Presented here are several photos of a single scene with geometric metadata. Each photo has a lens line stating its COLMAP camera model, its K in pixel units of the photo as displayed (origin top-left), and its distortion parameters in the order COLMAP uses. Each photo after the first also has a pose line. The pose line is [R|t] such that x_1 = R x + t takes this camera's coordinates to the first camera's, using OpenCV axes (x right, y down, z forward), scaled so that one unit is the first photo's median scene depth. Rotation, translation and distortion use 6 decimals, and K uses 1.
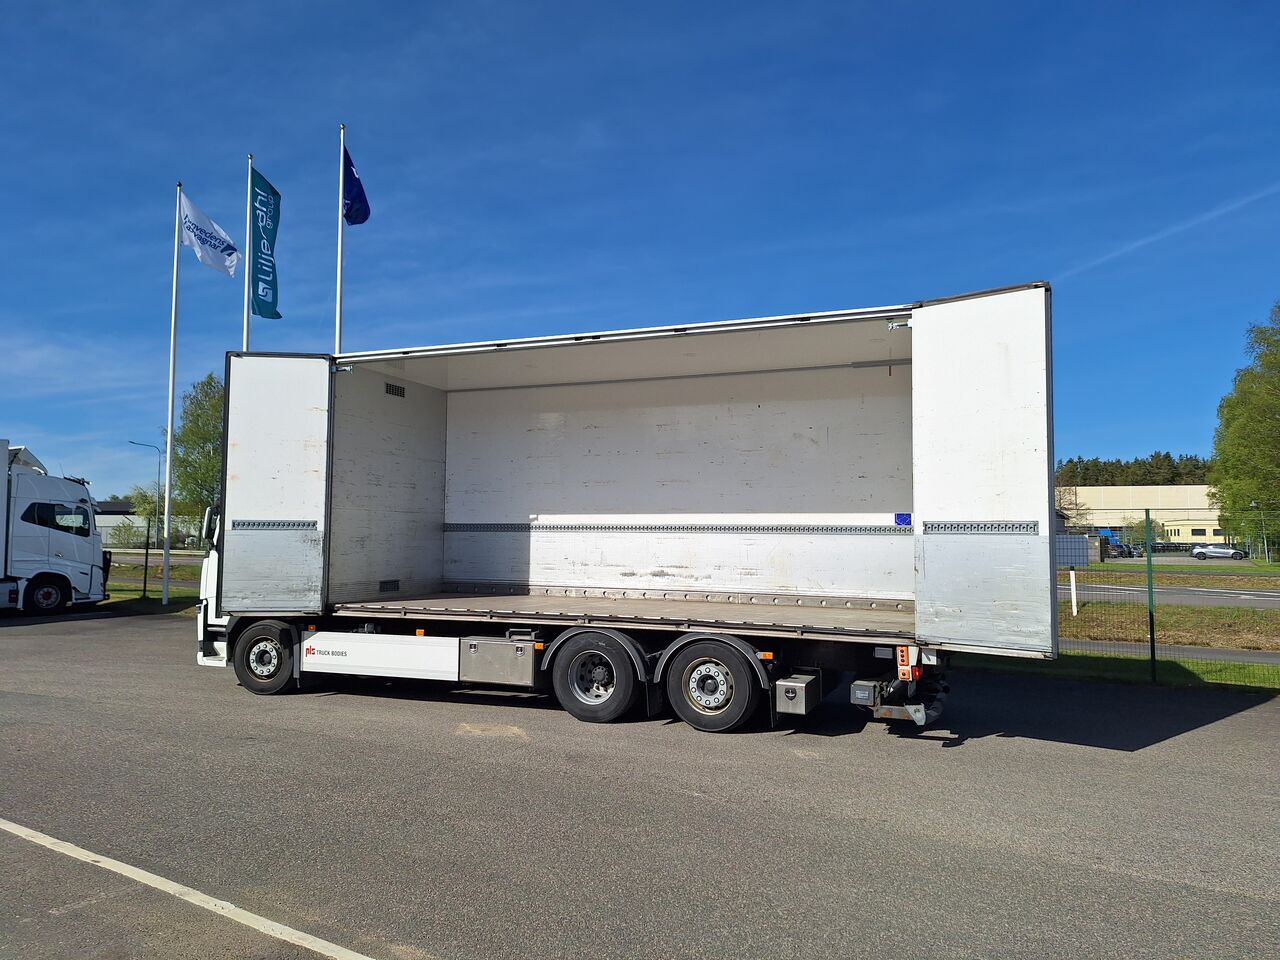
lens RADIAL K [[899.9, 0, 640.0], [0, 899.9, 480.0], [0, 0, 1]] dist [0.000018, 0.000351]
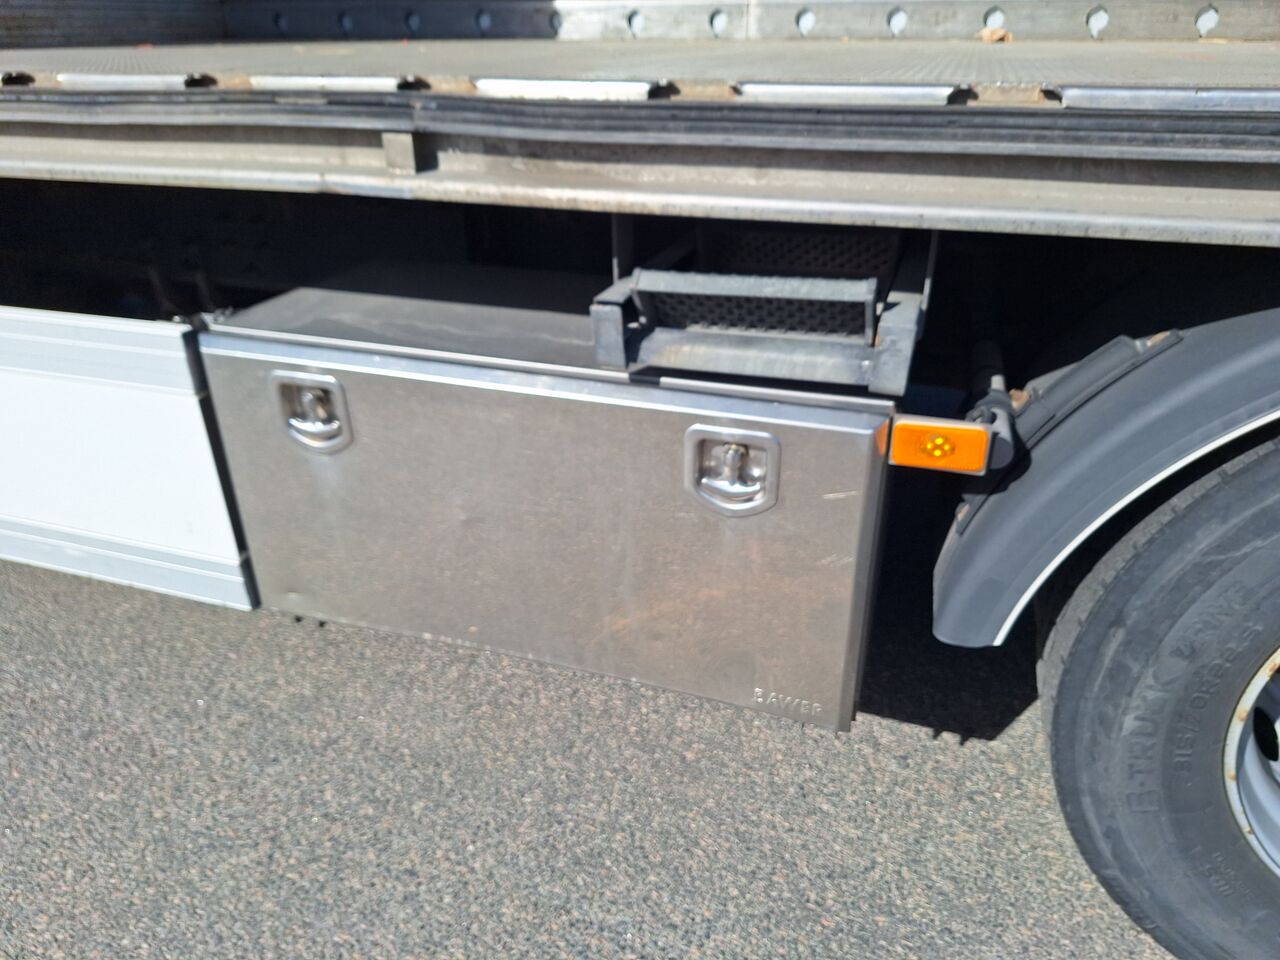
lens RADIAL K [[899.9, 0, 640.0], [0, 899.9, 480.0], [0, 0, 1]] dist [0.000018, 0.000351]
pose [[0.997271, -0.043204, 0.059866, -0.150241], [0.006978, 0.862416, 0.506151, 0.134338], [-0.073497, -0.504352, 0.860364, 0.899238]]
